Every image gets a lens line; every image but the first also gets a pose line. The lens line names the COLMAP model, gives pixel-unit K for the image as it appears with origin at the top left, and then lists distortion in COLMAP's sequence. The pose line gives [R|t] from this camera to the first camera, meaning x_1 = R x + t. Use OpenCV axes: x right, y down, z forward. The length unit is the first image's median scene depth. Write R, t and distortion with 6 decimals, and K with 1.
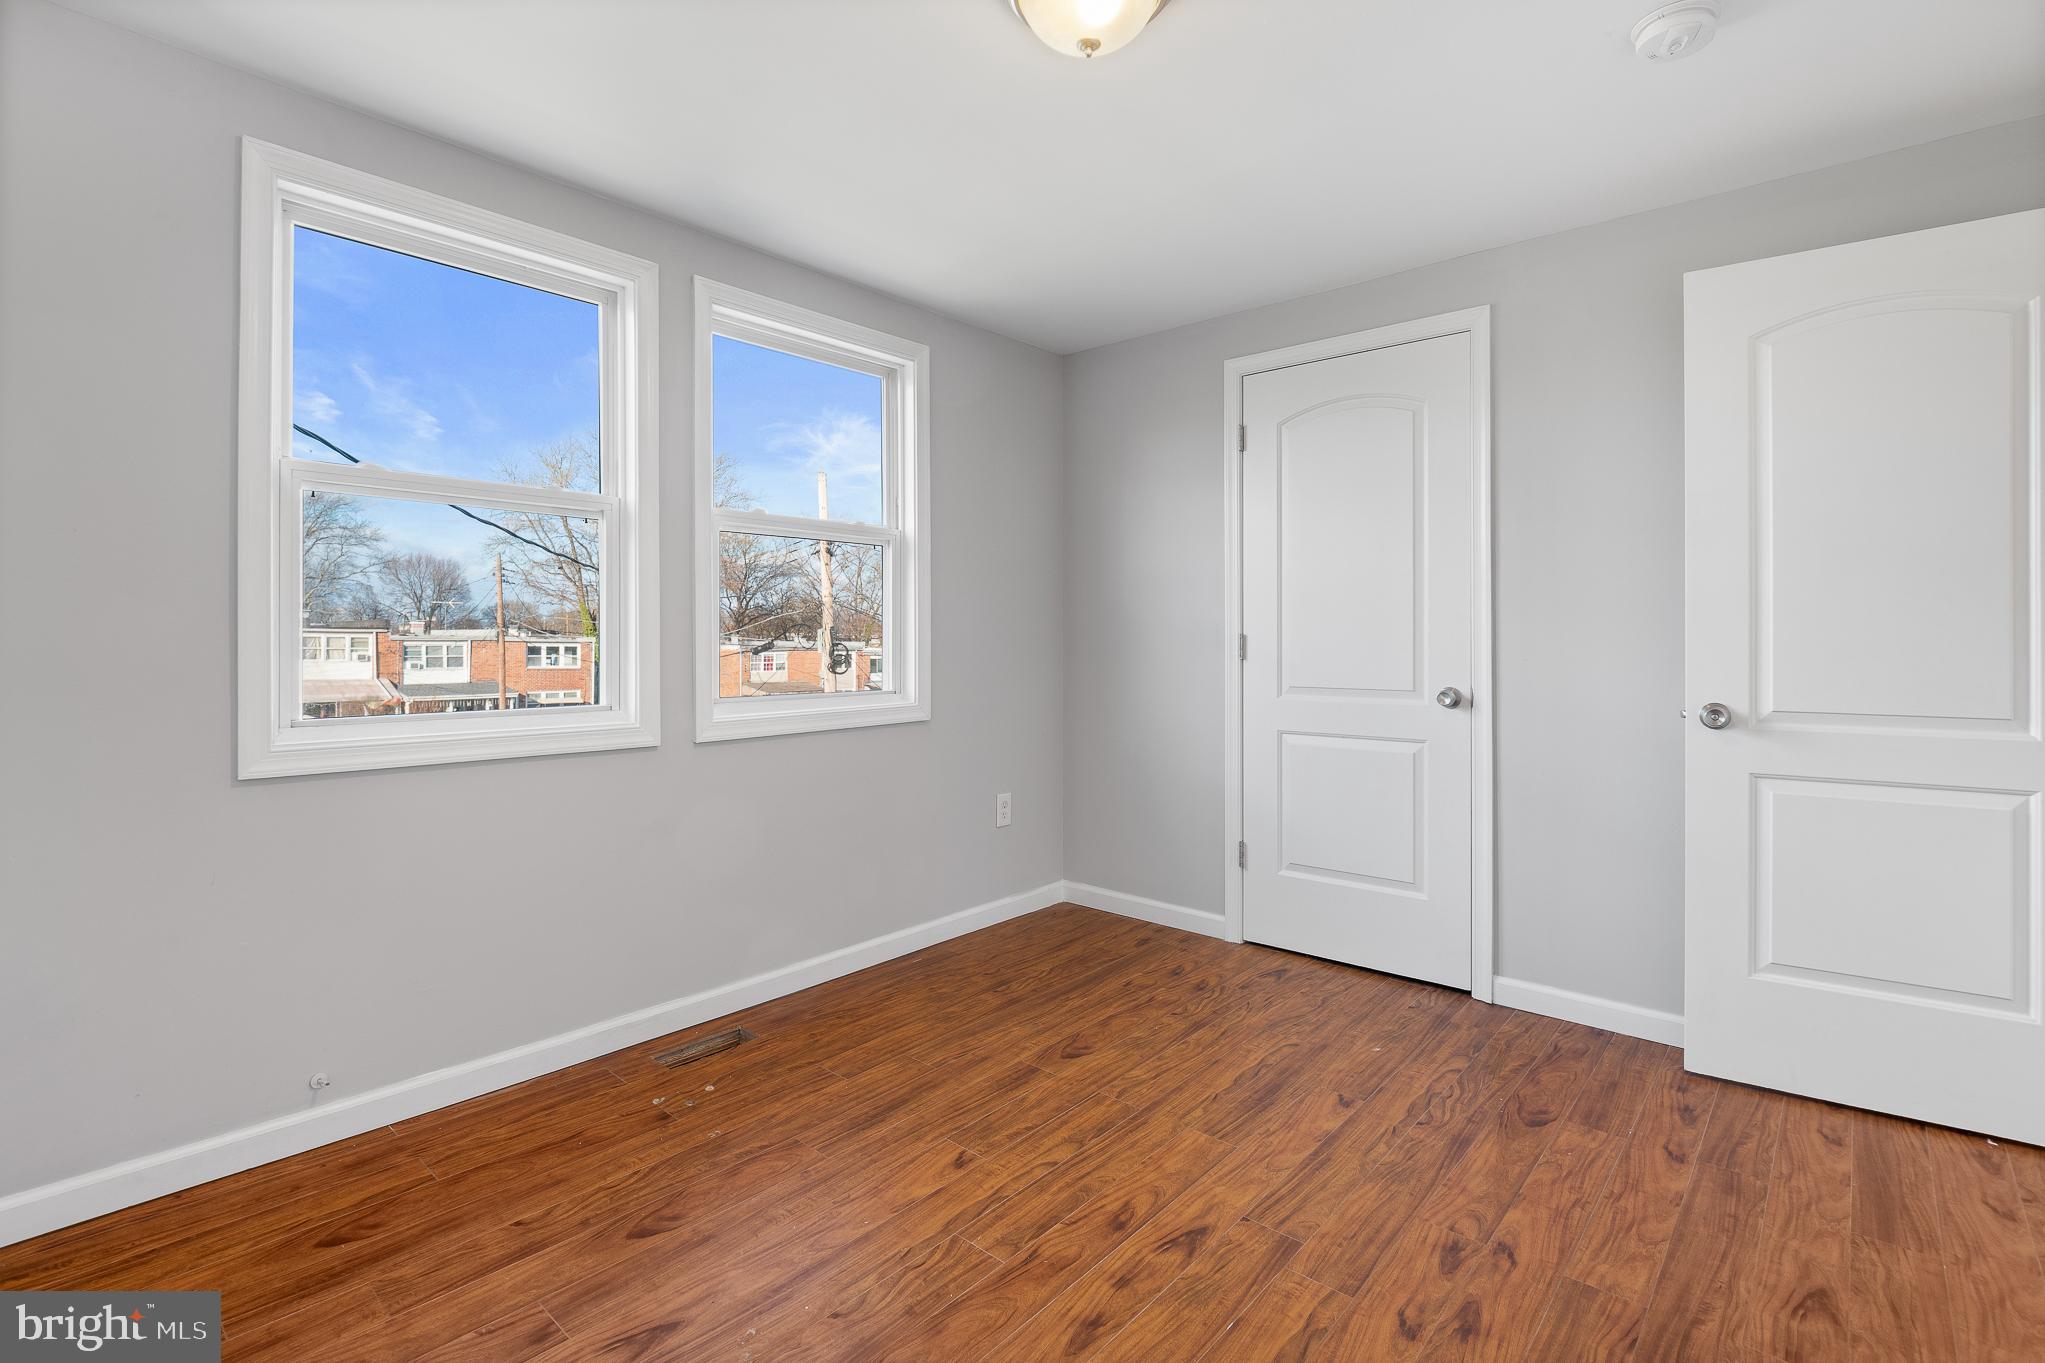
lens RADIAL K [[954.1, 0, 1016.5], [0, 954.1, 653.5], [0, 0, 1]] dist [-0.010471, 0.000723]
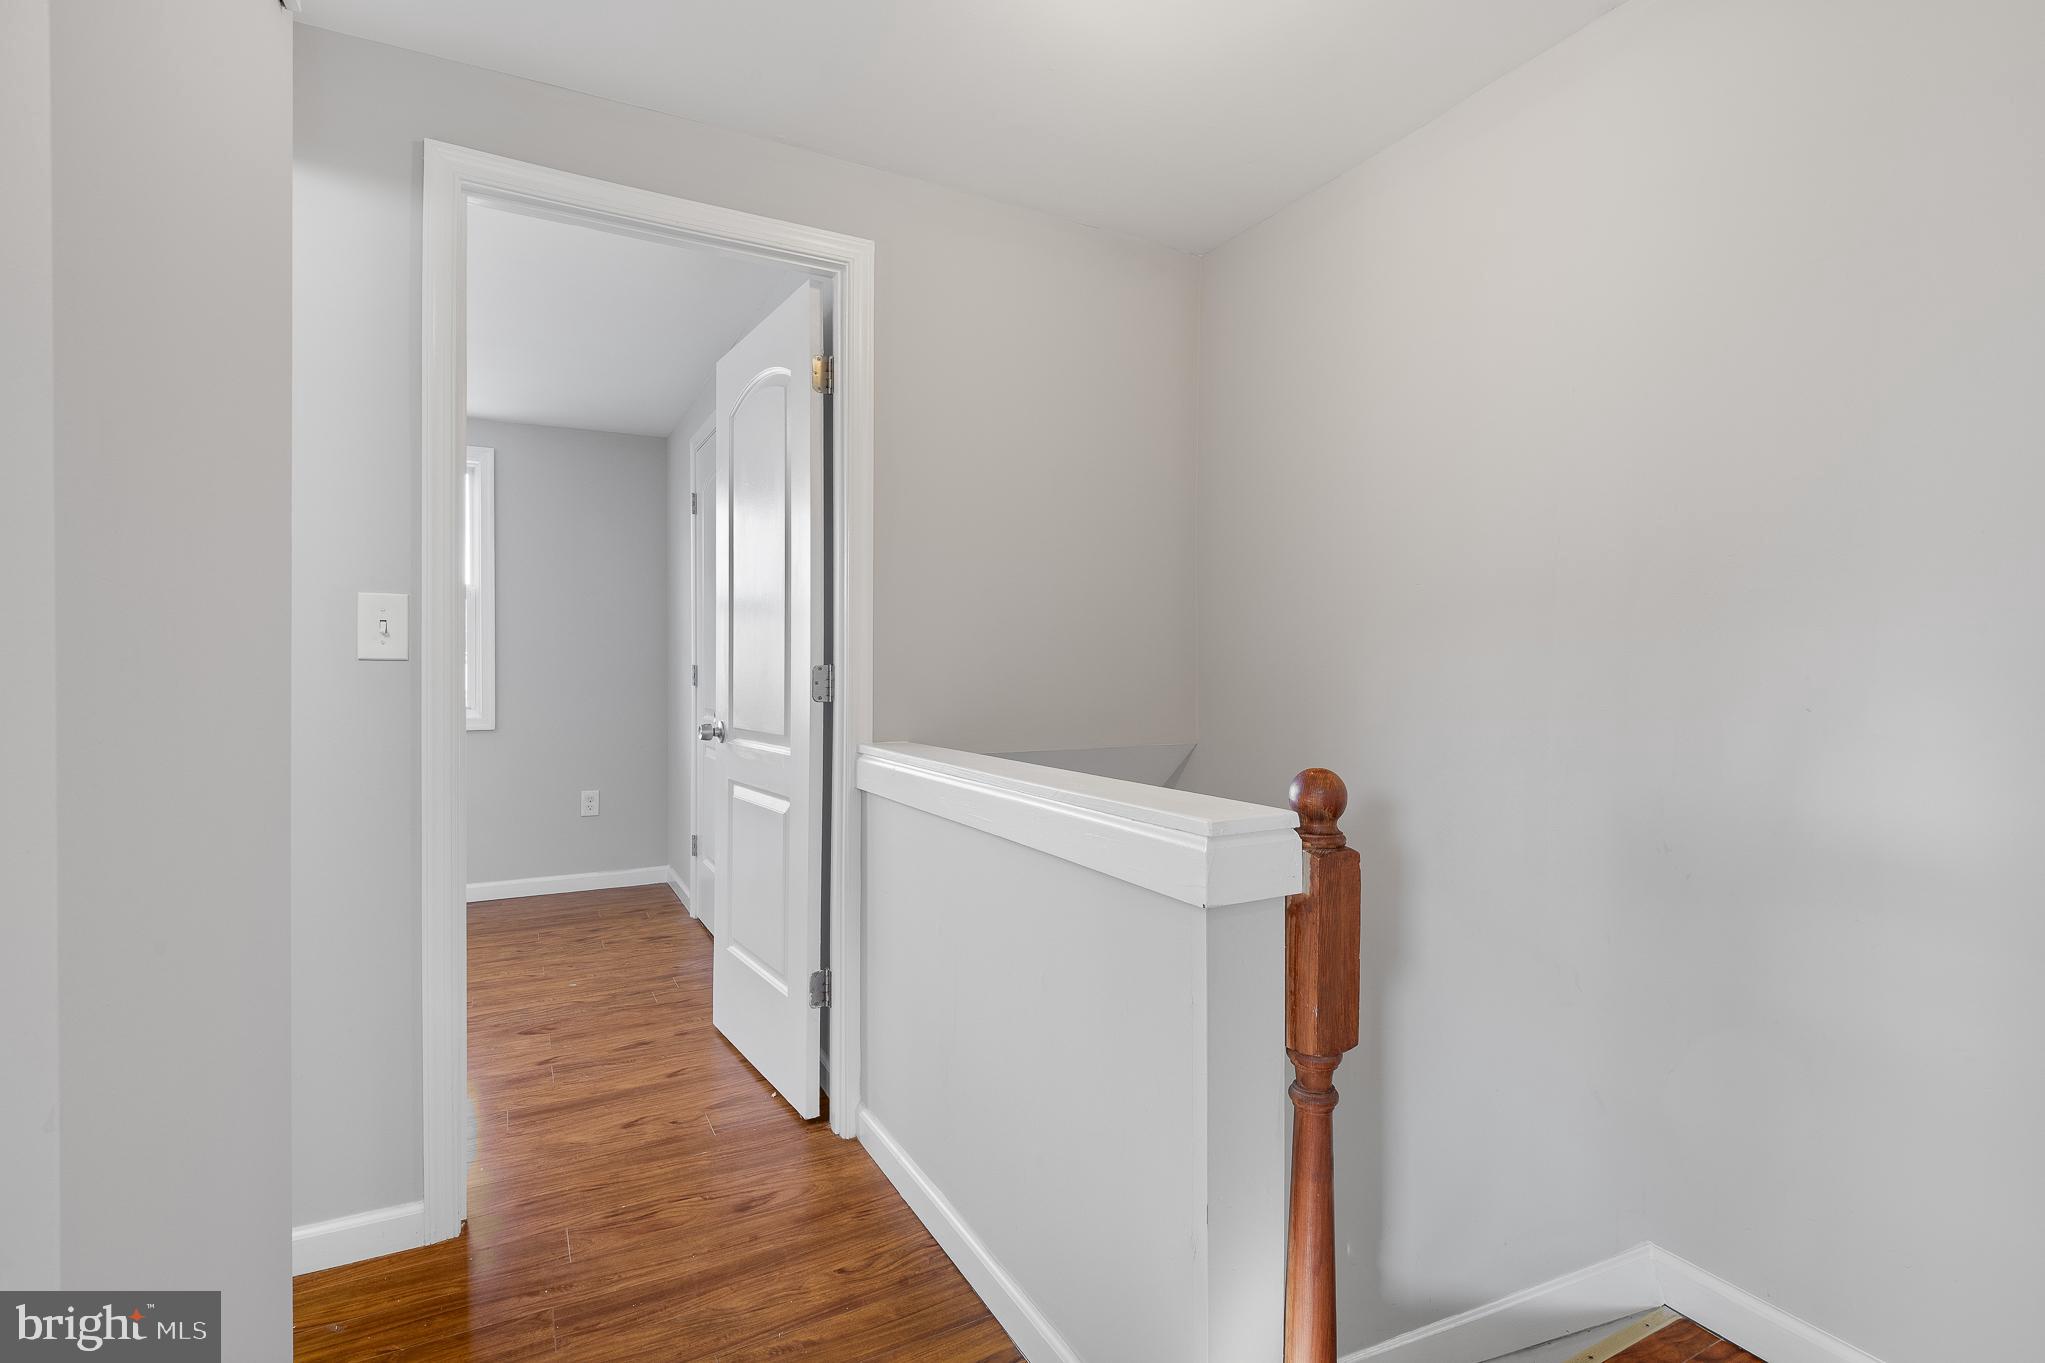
lens RADIAL K [[939.7, 0, 1020.3], [0, 939.7, 685.3], [0, 0, 1]] dist [0.027748, -0.032338]
pose [[0.941145, 0.013146, -0.337748, 1.539884], [-0.017318, 0.999806, -0.009343, 0.008954], [0.337559, 0.014642, 0.941190, -0.017400]]
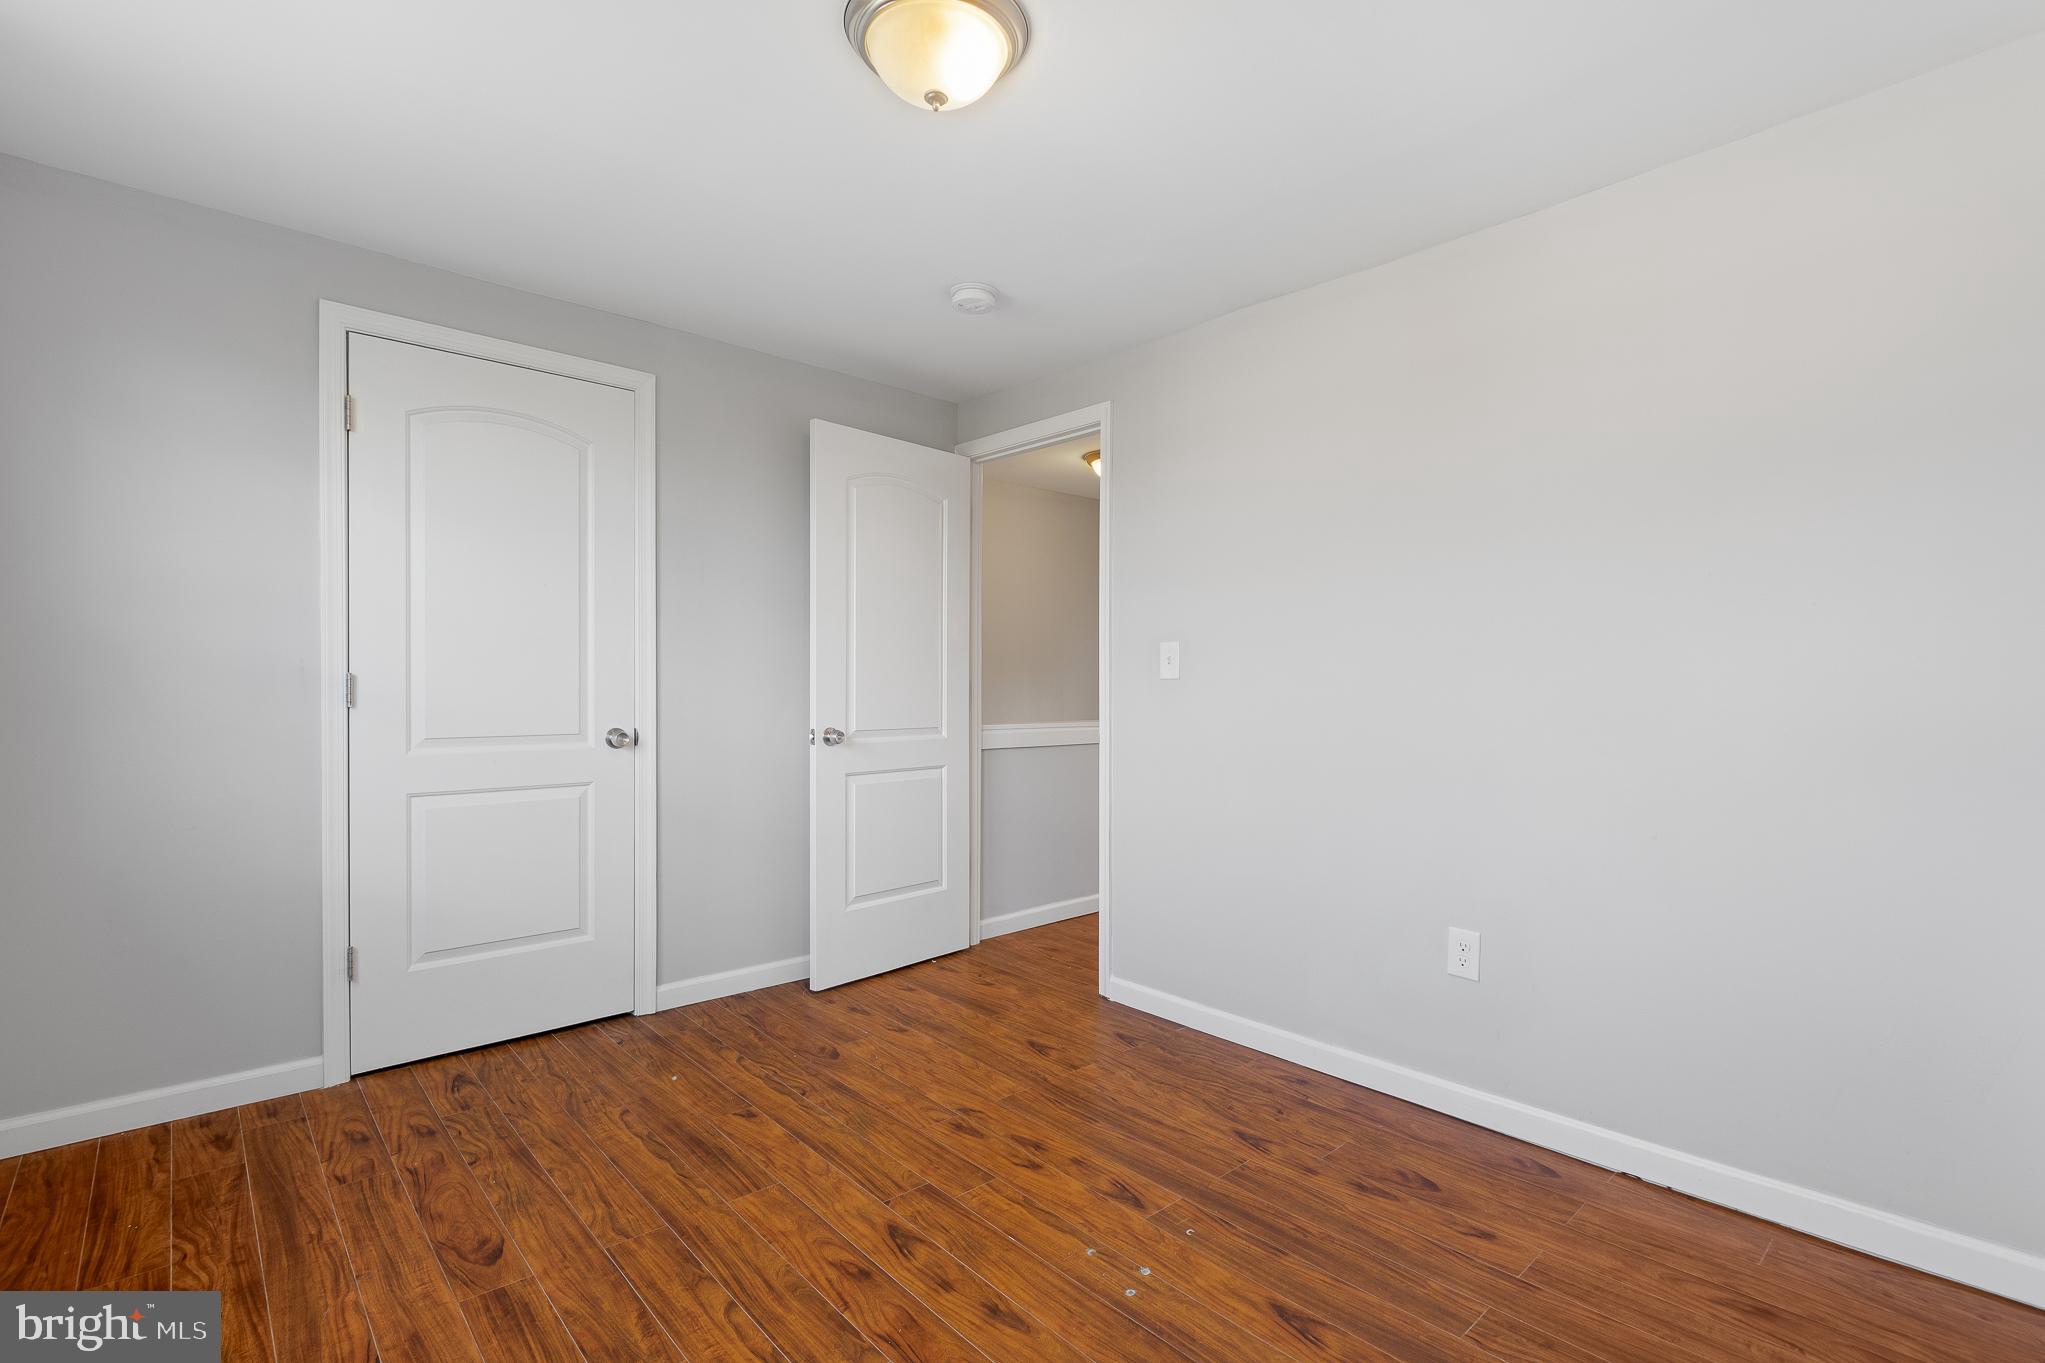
lens RADIAL K [[943.6, 0, 1015.0], [0, 943.6, 664.7], [0, 0, 1]] dist [0.007359, -0.000735]
pose [[0.116780, 0.018379, 0.992988, -0.680273], [0.008646, 0.999772, -0.019522, -0.013248], [-0.993120, 0.010865, 0.116594, 0.561518]]
